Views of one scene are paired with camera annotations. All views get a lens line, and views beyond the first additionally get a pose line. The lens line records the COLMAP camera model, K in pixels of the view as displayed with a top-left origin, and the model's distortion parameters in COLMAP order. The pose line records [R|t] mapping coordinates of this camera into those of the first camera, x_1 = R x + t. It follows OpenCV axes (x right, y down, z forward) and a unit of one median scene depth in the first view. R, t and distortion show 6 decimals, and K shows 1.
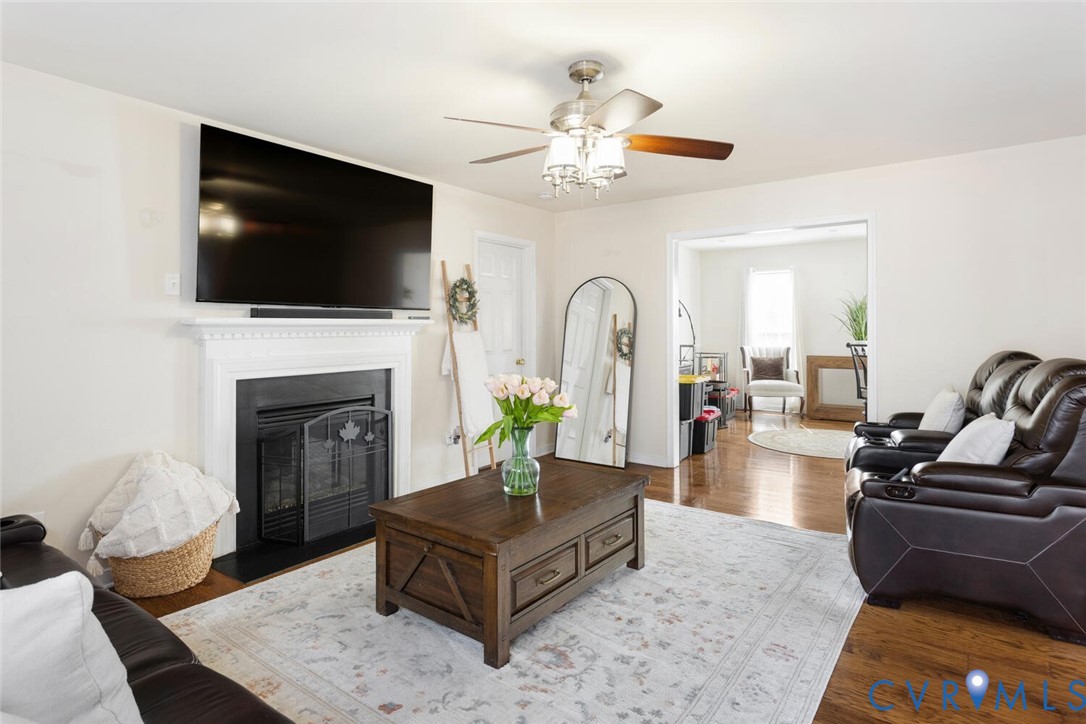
lens RADIAL K [[585.2, 0, 541.8], [0, 585.2, 327.5], [0, 0, 1]] dist [-0.006533, -0.000339]
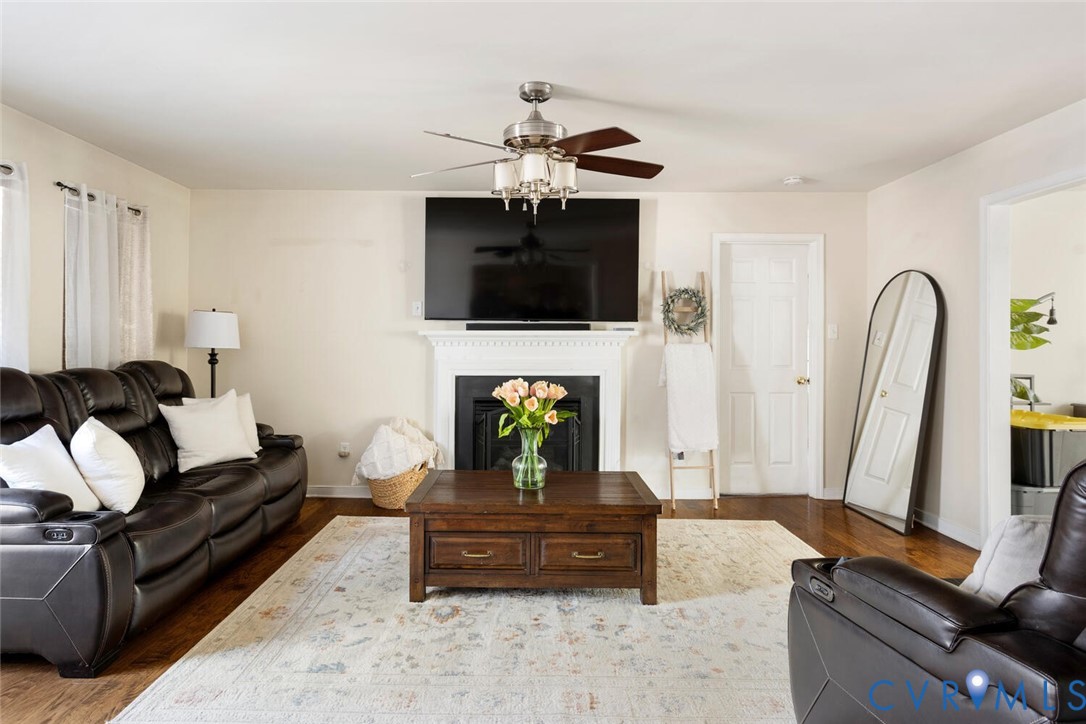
lens RADIAL K [[618.2, 0, 503.7], [0, 618.2, 341.9], [0, 0, 1]] dist [-0.004119, 0.000266]
pose [[0.584416, 0.004170, -0.811443, 0.775039], [-0.005072, 0.999986, 0.001486, 0.007819], [0.811438, 0.003247, 0.584429, 0.252548]]
